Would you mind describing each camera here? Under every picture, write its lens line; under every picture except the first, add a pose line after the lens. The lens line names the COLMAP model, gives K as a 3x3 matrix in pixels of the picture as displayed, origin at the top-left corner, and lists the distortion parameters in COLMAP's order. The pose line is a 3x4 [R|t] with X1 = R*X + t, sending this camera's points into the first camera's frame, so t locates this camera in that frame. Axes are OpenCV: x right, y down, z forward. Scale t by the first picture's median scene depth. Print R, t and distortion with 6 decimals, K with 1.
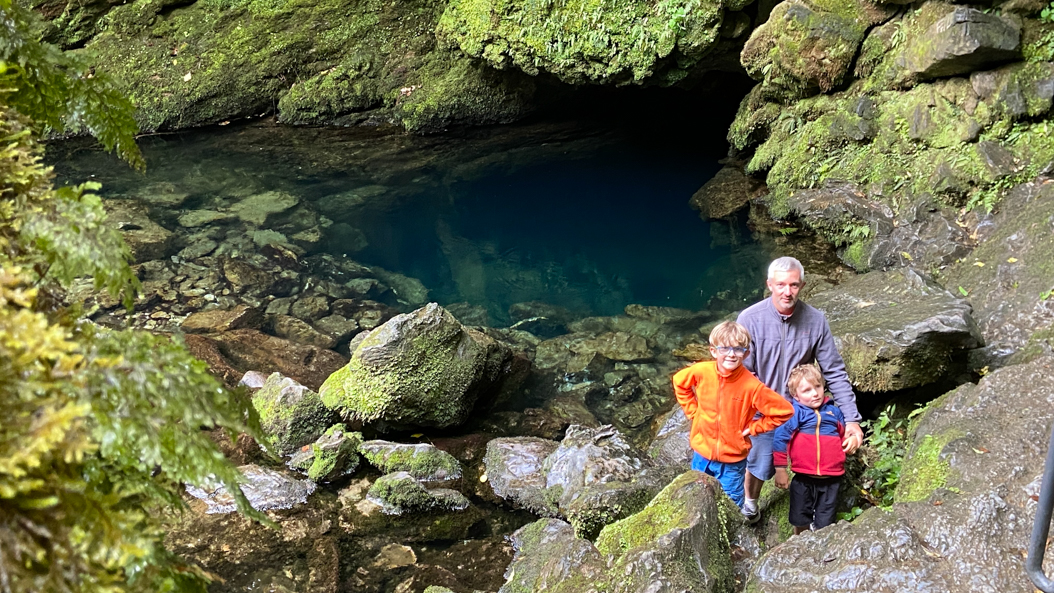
lens RADIAL K [[1313.0, 0, 528.5], [0, 1313.0, 298.9], [0, 0, 1]] dist [0.015497, 0.000000]
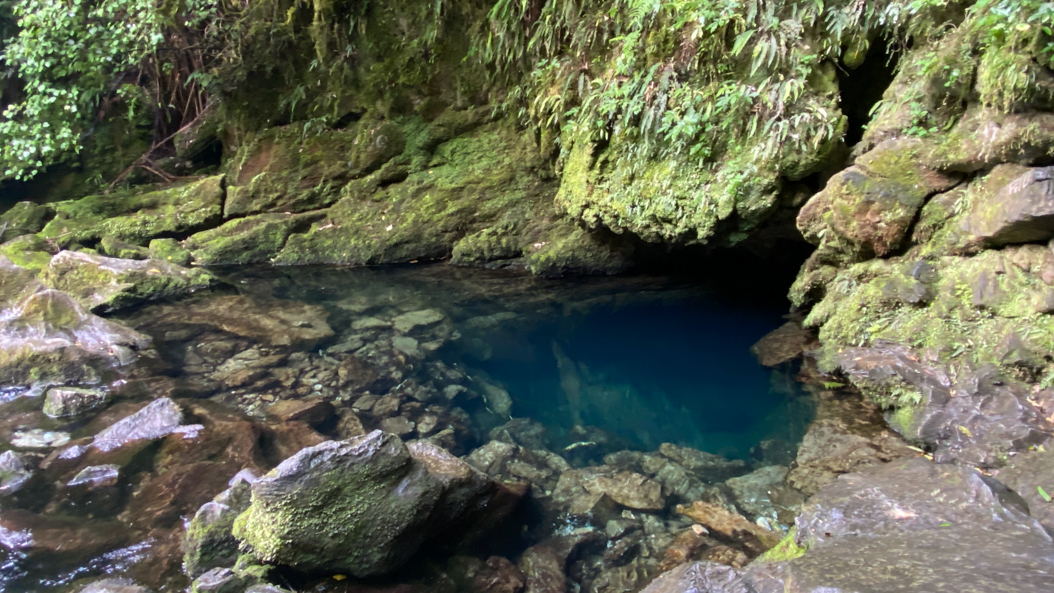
lens RADIAL K [[690.3, 0, 483.9], [0, 690.3, 290.4], [0, 0, 1]] dist [-0.000916, -0.031108]
pose [[0.943221, 0.070438, -0.324611, 0.106860], [-0.110670, 0.988062, -0.107170, -0.036898], [0.313187, 0.137010, 0.939756, 0.388717]]
